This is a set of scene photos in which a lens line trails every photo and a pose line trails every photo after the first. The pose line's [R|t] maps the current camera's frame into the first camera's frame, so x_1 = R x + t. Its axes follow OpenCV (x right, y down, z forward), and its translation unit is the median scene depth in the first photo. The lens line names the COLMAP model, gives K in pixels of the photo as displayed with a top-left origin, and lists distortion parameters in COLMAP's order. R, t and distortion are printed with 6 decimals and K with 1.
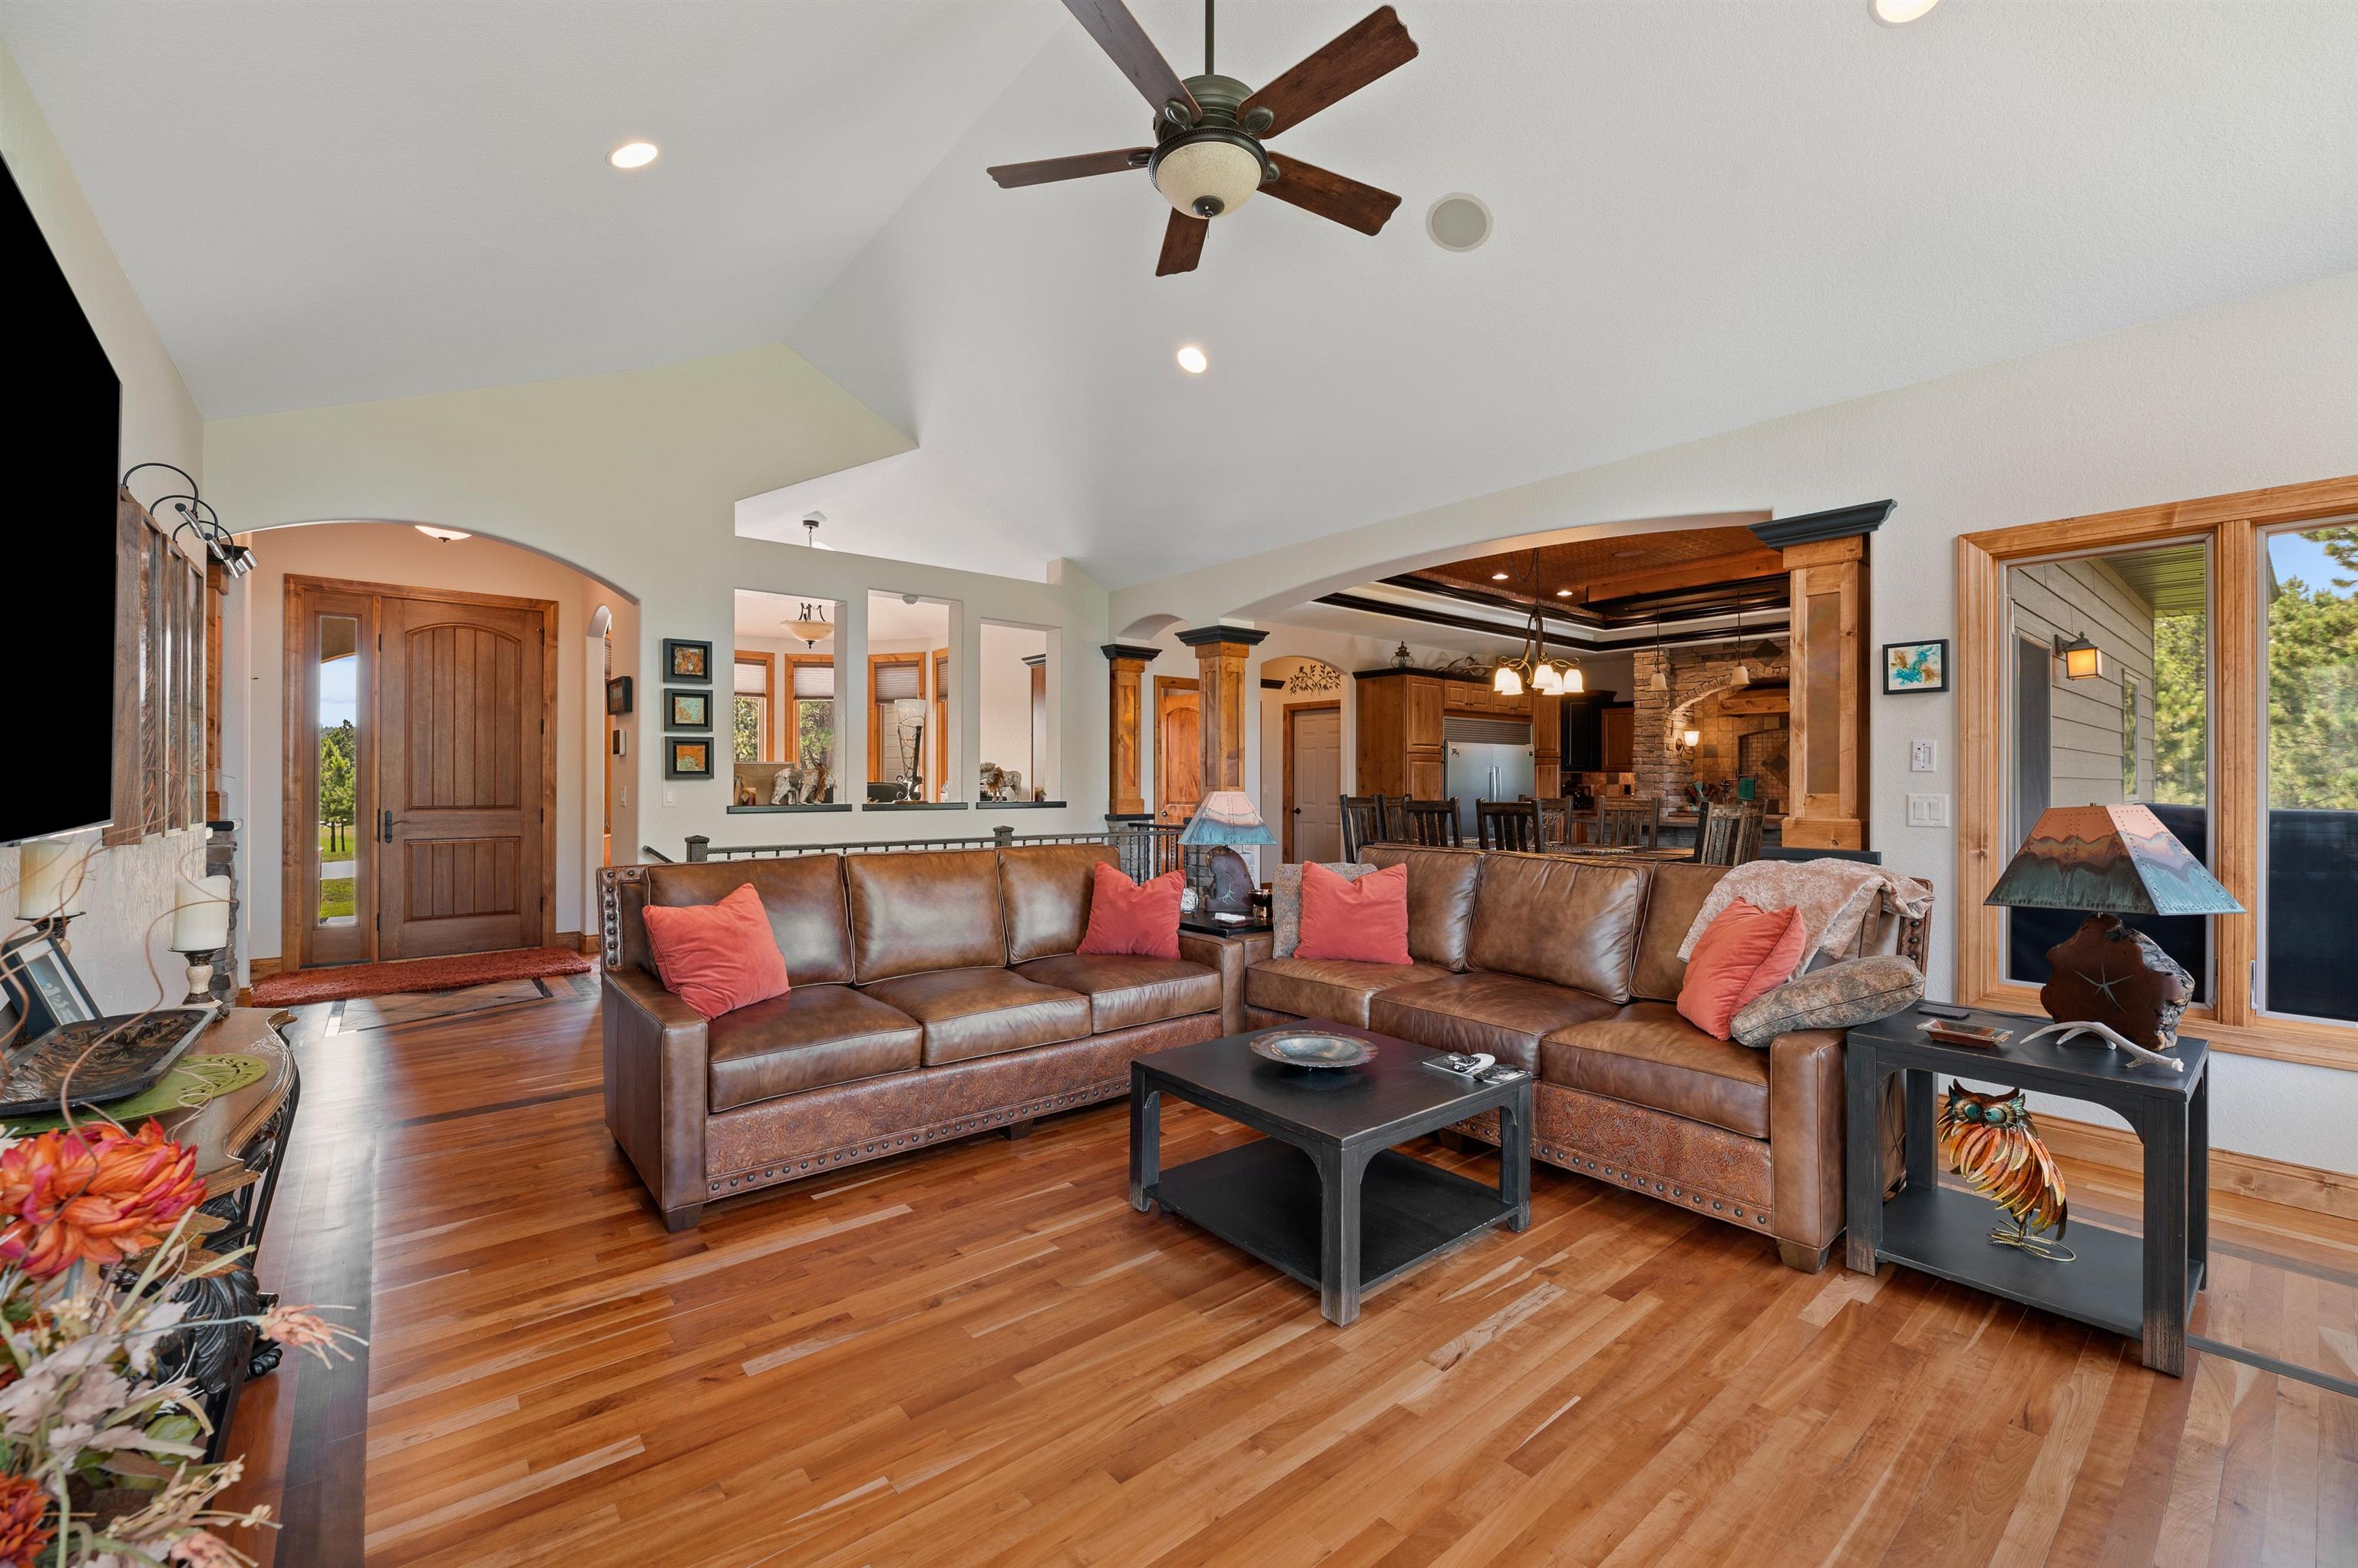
lens RADIAL K [[960.2, 0, 1160.2], [0, 960.2, 778.2], [0, 0, 1]] dist [-0.003302, 0.000116]
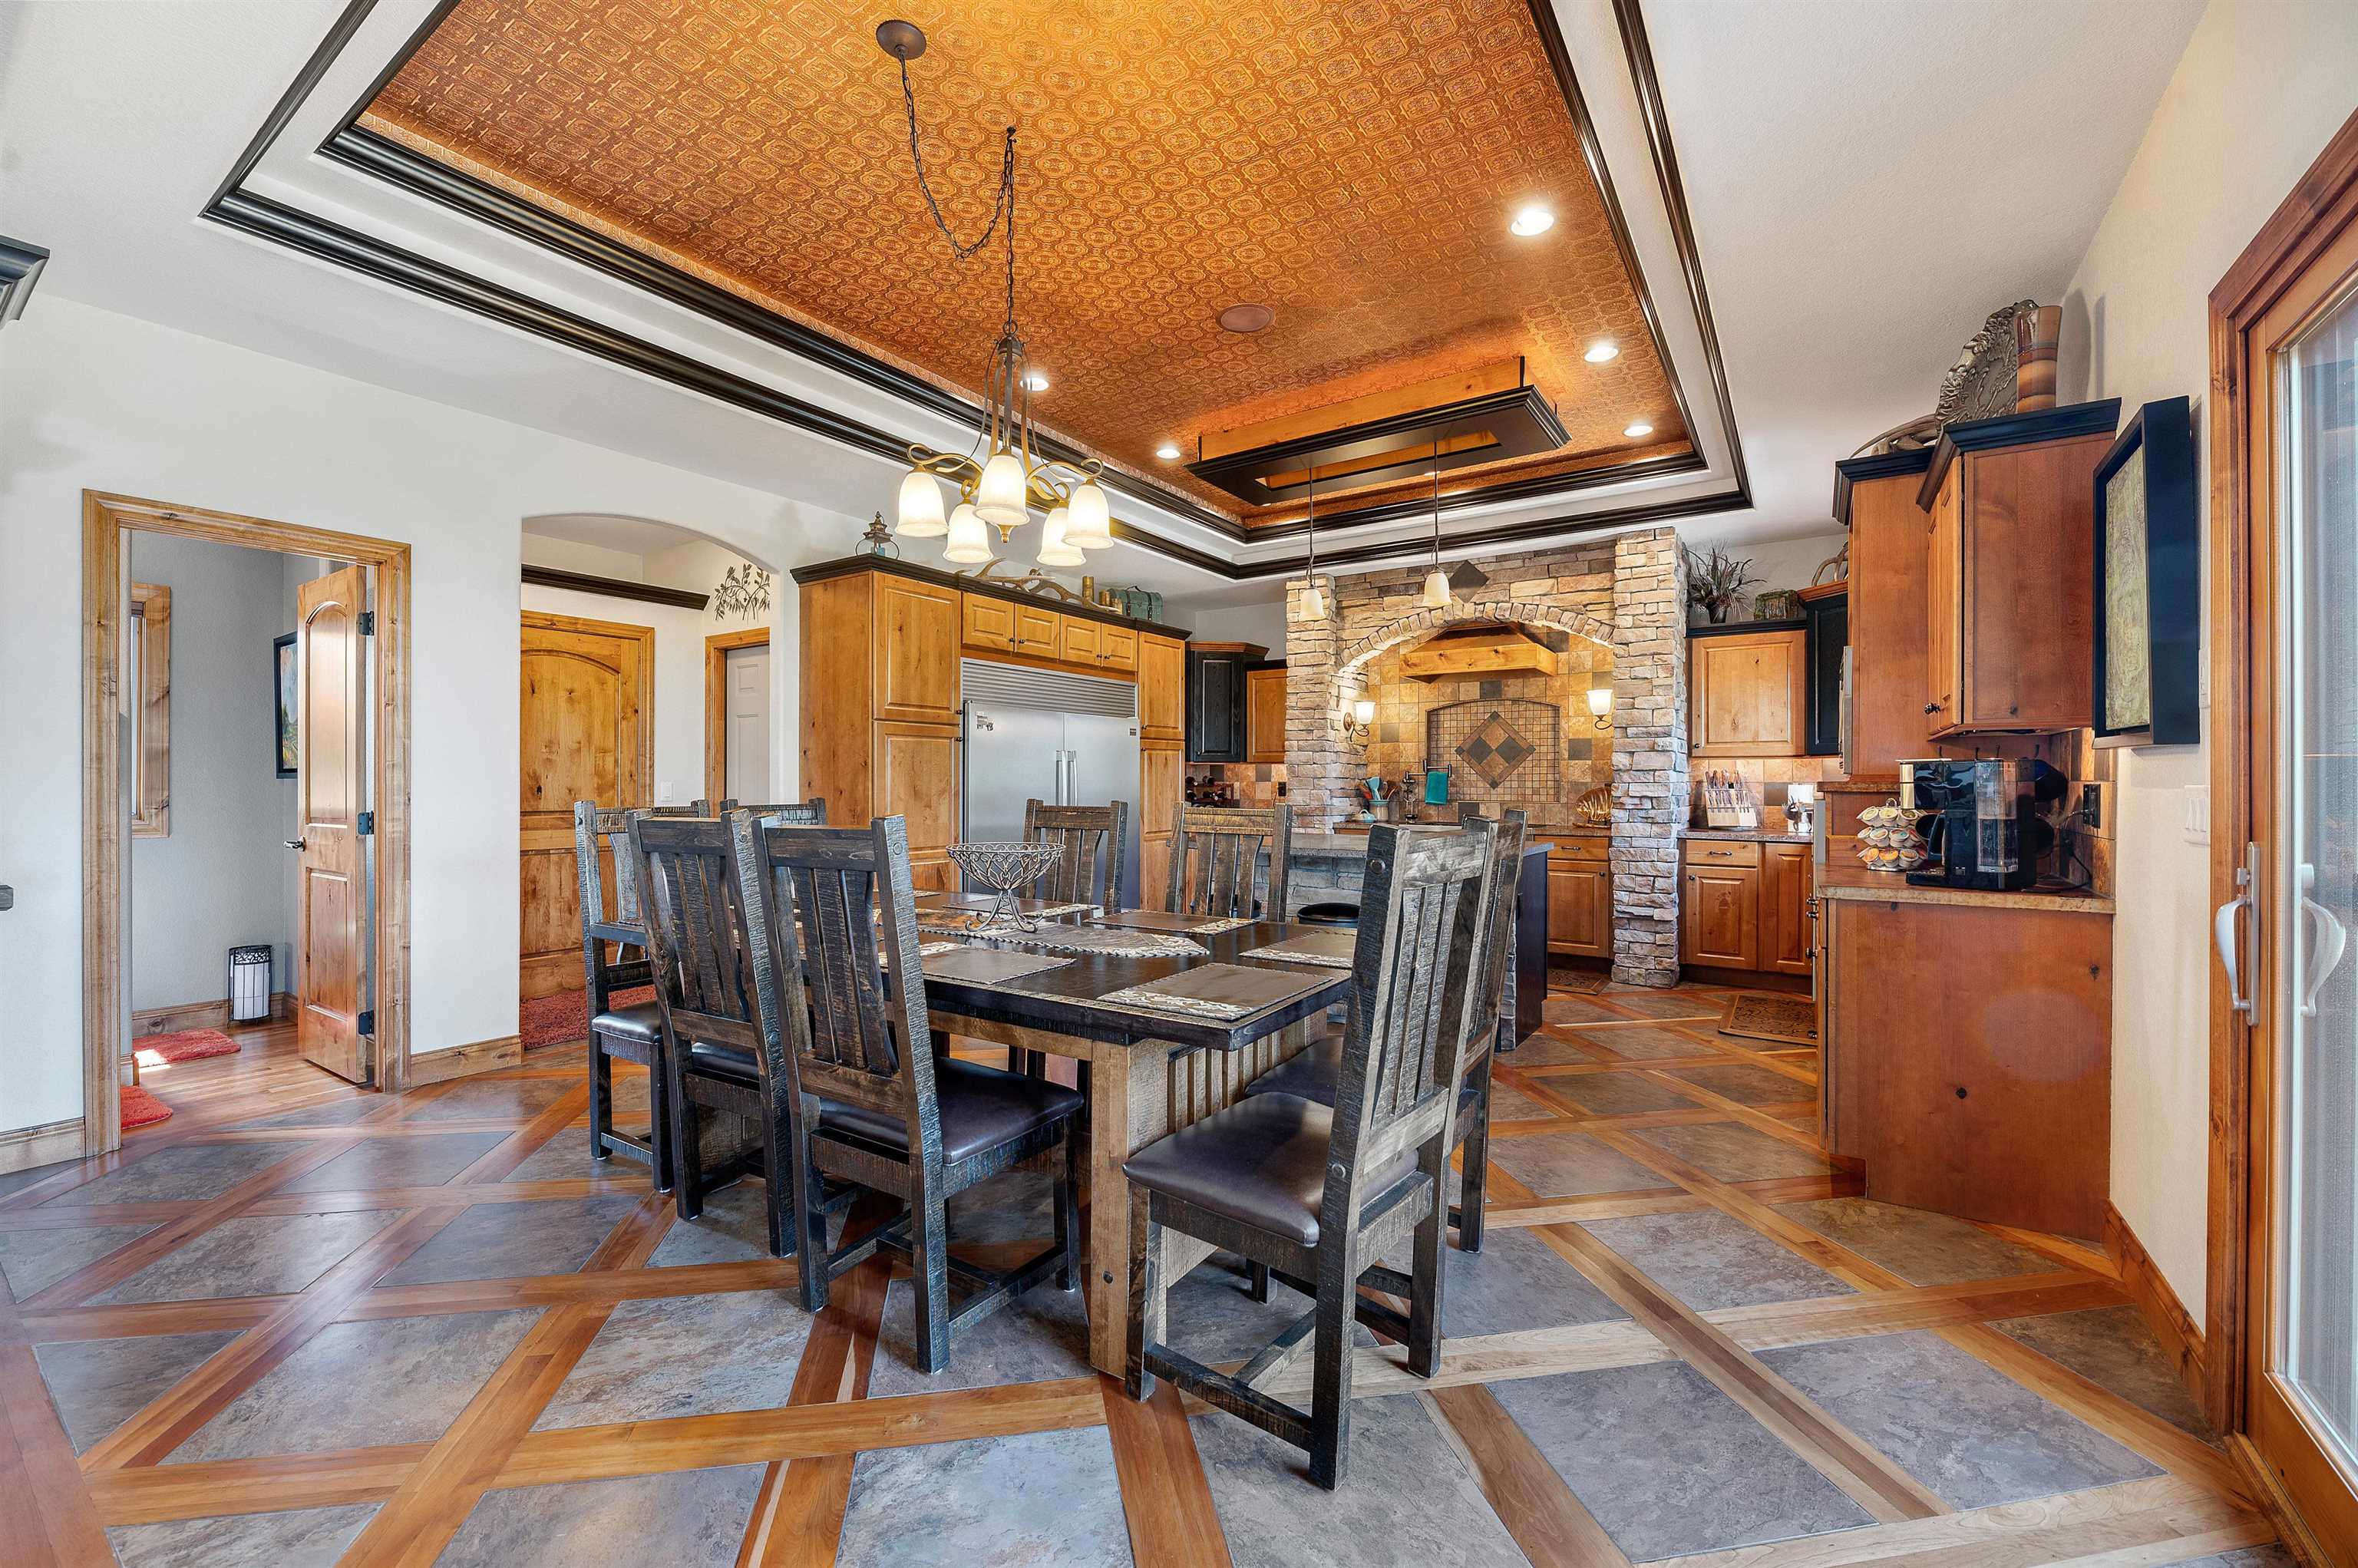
lens RADIAL K [[960.2, 0, 1160.4], [0, 960.2, 779.8], [0, 0, 1]] dist [-0.003302, 0.000116]
pose [[0.958172, 0.000655, 0.286191, 0.227666], [-0.000743, 1.000000, 0.000197, 0.005531], [-0.286191, -0.000402, 0.958173, 0.401961]]
